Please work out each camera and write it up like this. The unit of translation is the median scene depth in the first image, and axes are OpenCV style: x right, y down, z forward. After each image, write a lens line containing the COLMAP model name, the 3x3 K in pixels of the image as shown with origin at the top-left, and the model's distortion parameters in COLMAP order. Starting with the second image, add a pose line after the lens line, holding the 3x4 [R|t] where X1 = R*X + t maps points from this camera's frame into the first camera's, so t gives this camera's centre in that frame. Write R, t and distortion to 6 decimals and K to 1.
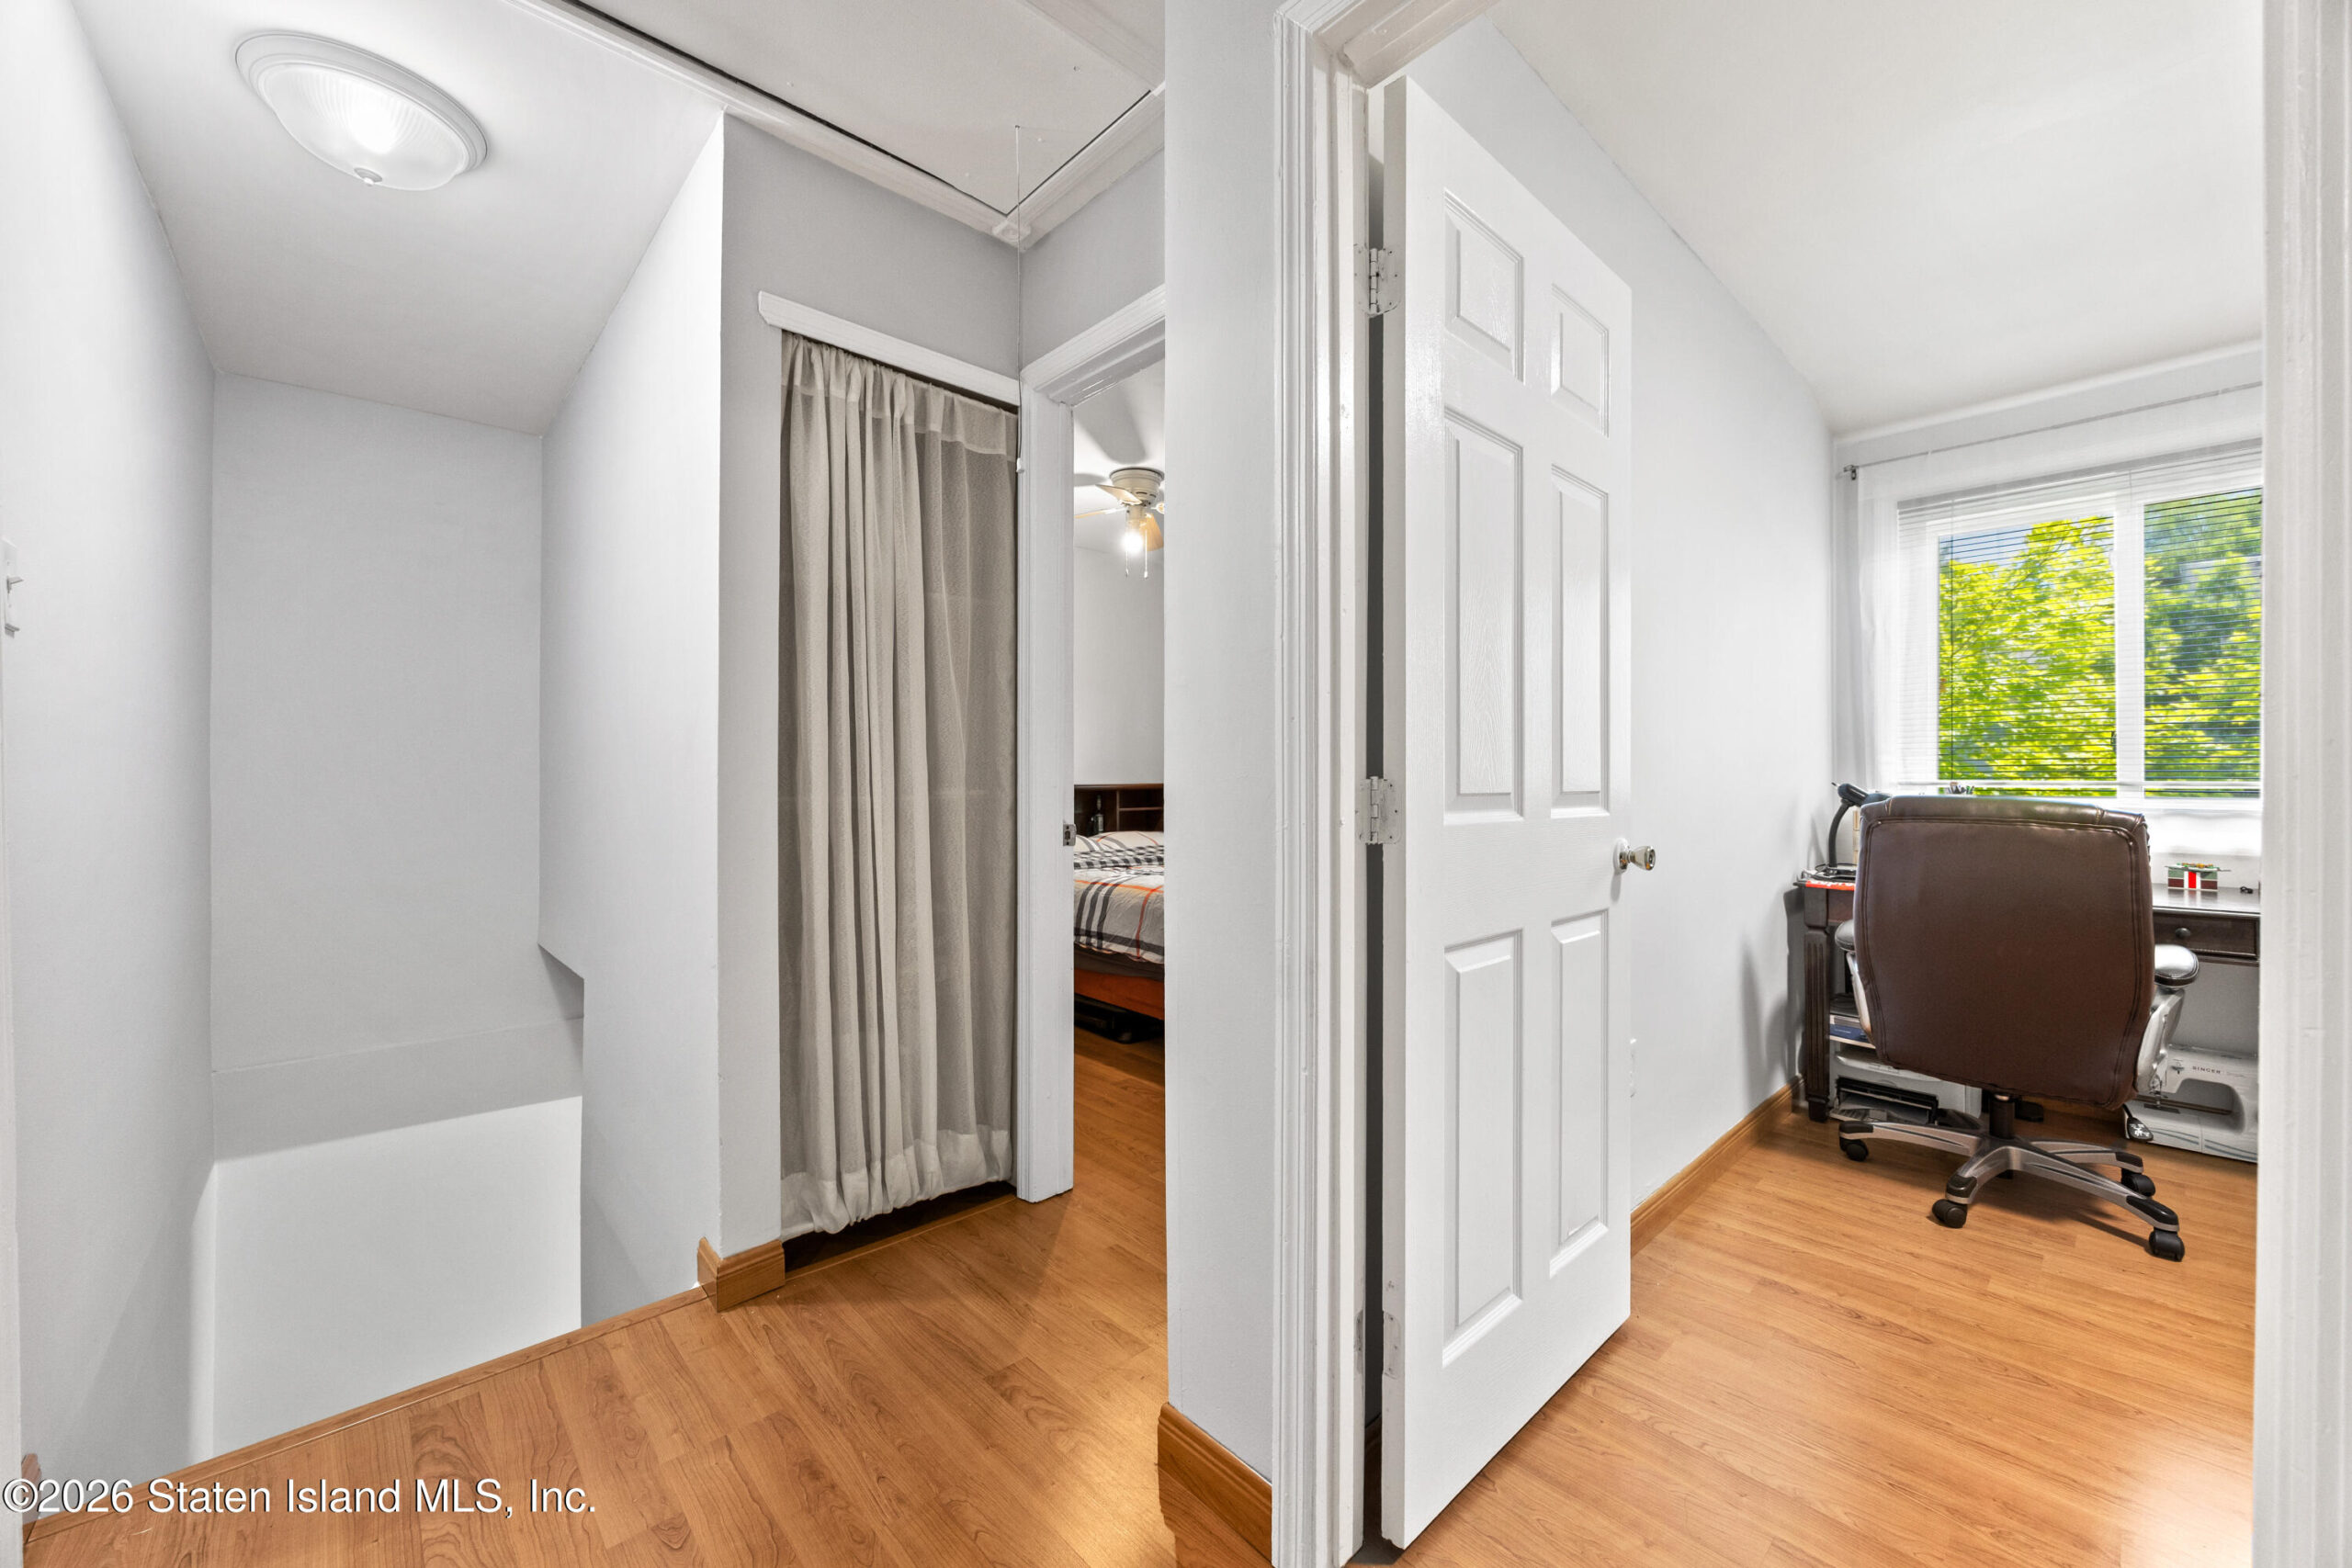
lens RADIAL K [[908.3, 0, 1165.6], [0, 908.3, 775.0], [0, 0, 1]] dist [-0.001430, -0.000247]
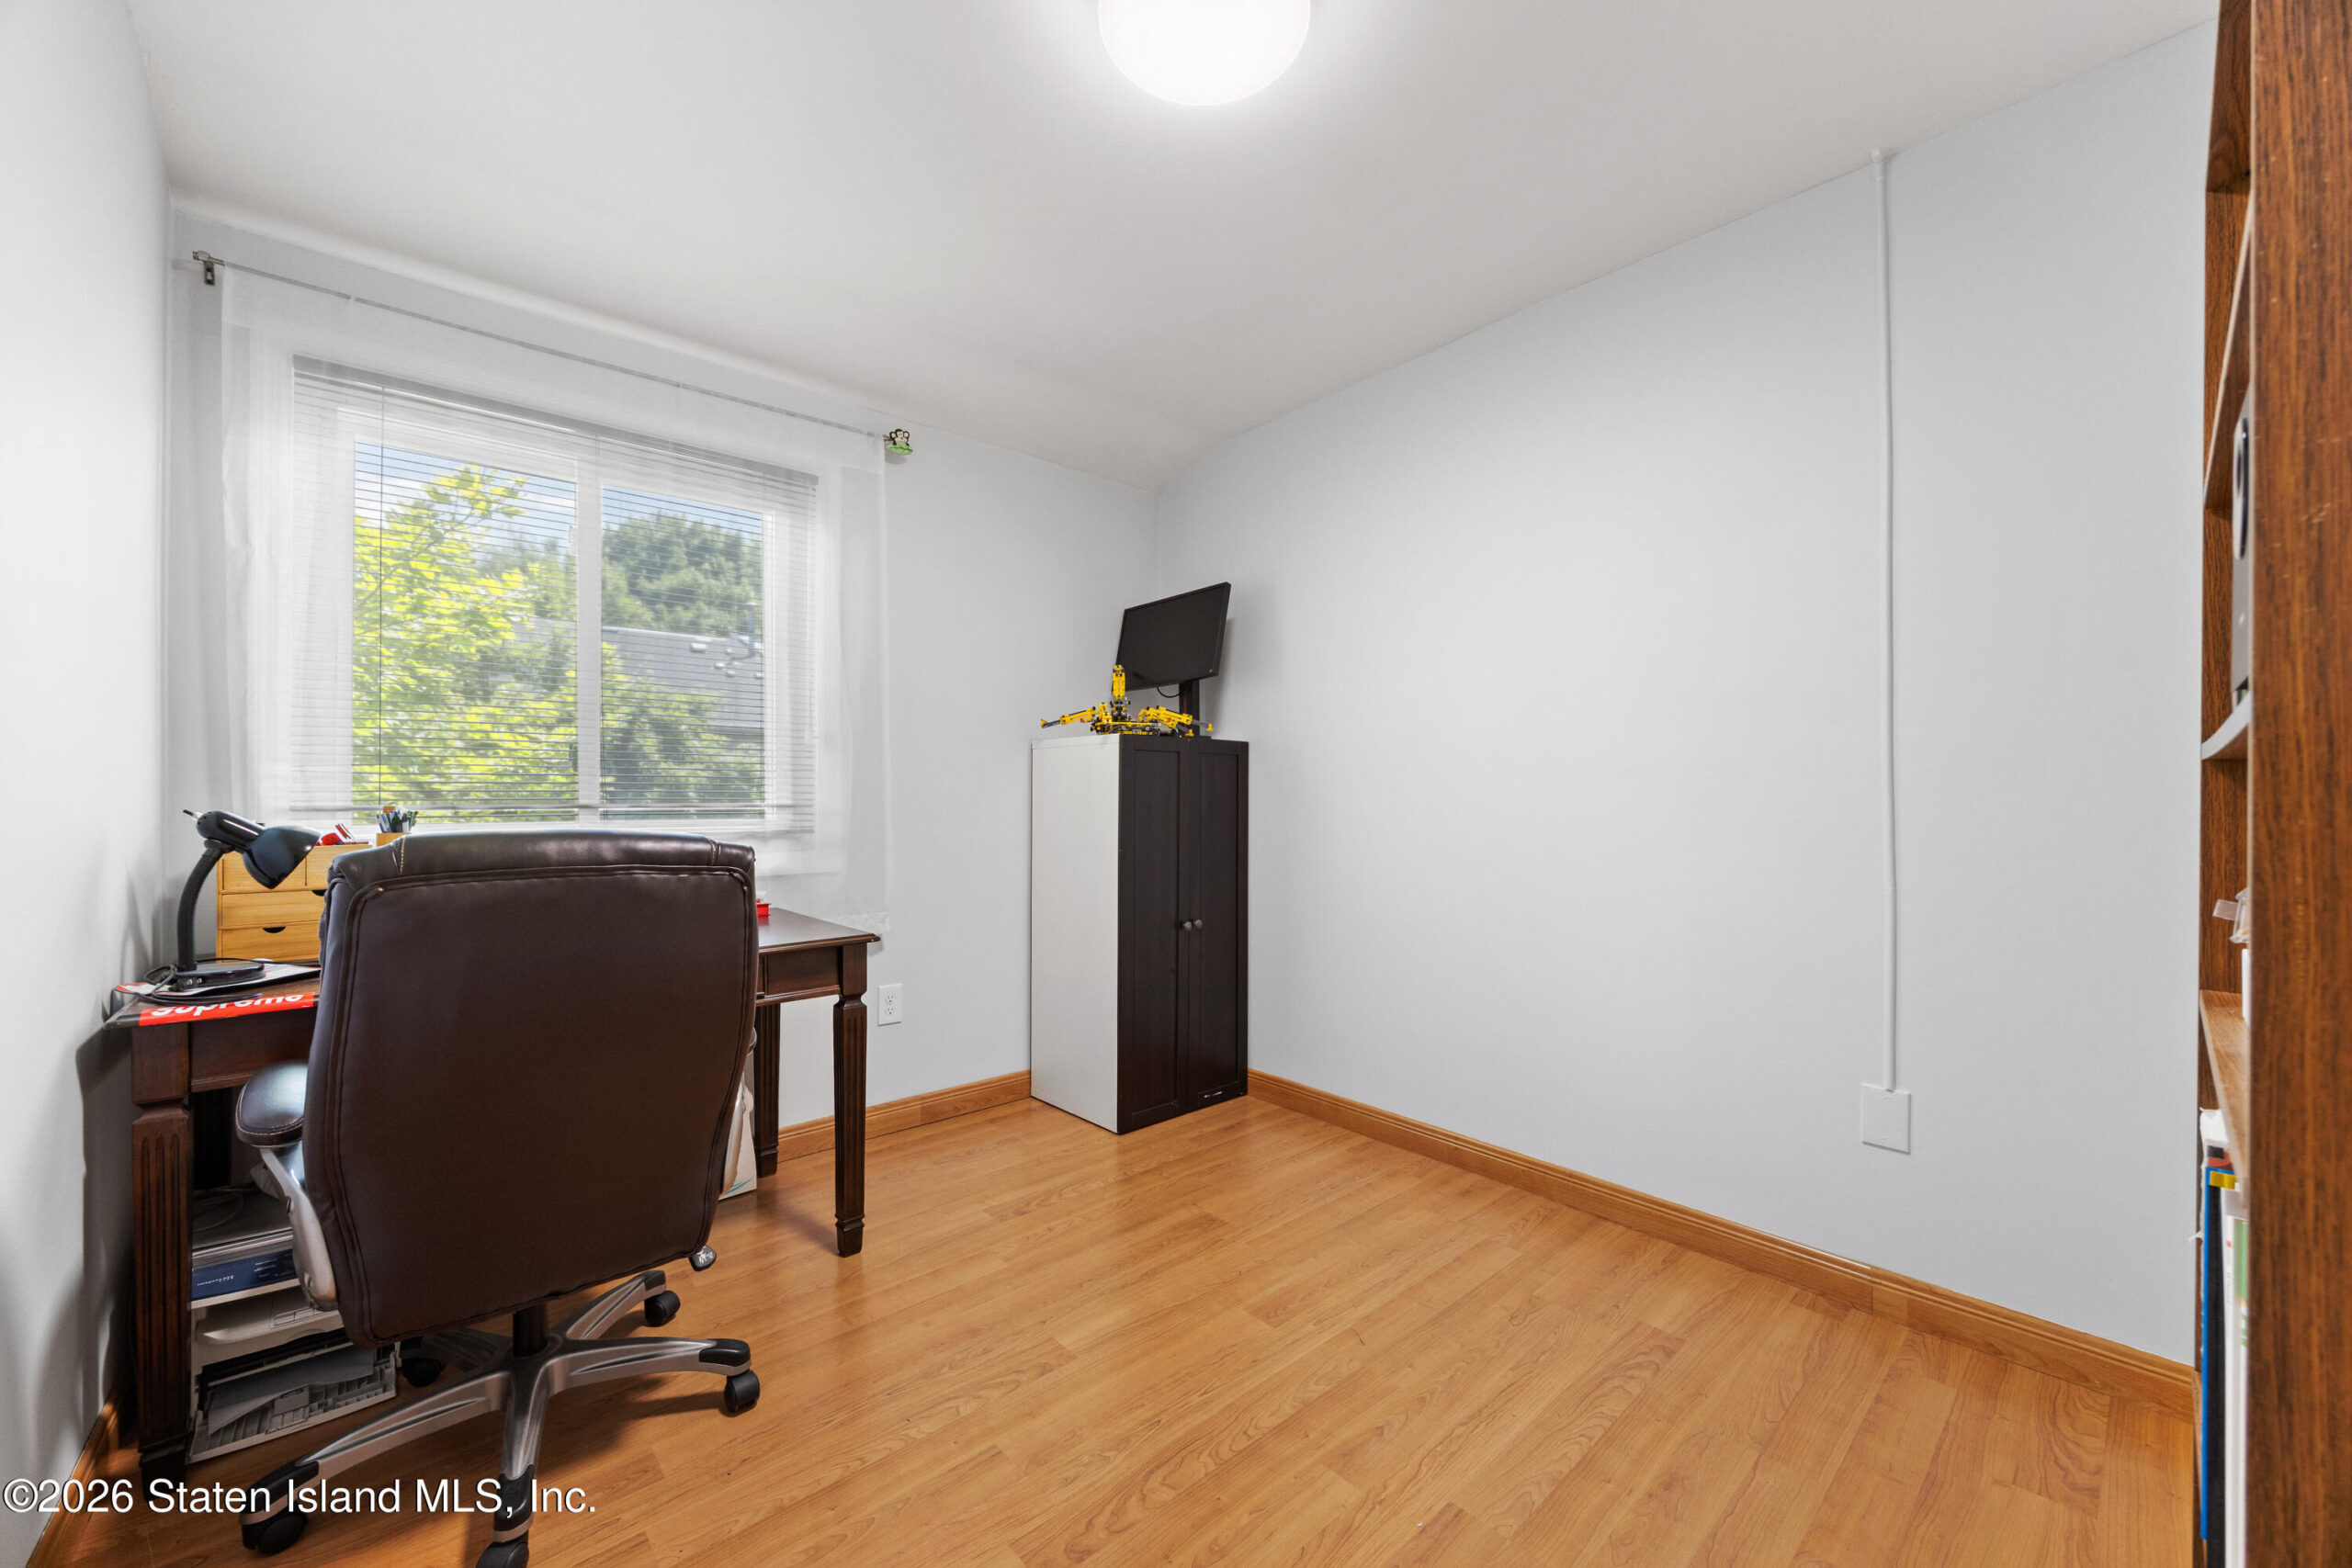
lens RADIAL K [[908.3, 0, 1165.6], [0, 908.3, 775.0], [0, 0, 1]] dist [-0.001430, -0.000247]
pose [[0.016489, 0.015136, 0.999749, 0.219201], [0.000913, 0.999885, -0.015153, -0.002879], [-0.999864, 0.001162, 0.016474, 0.428900]]
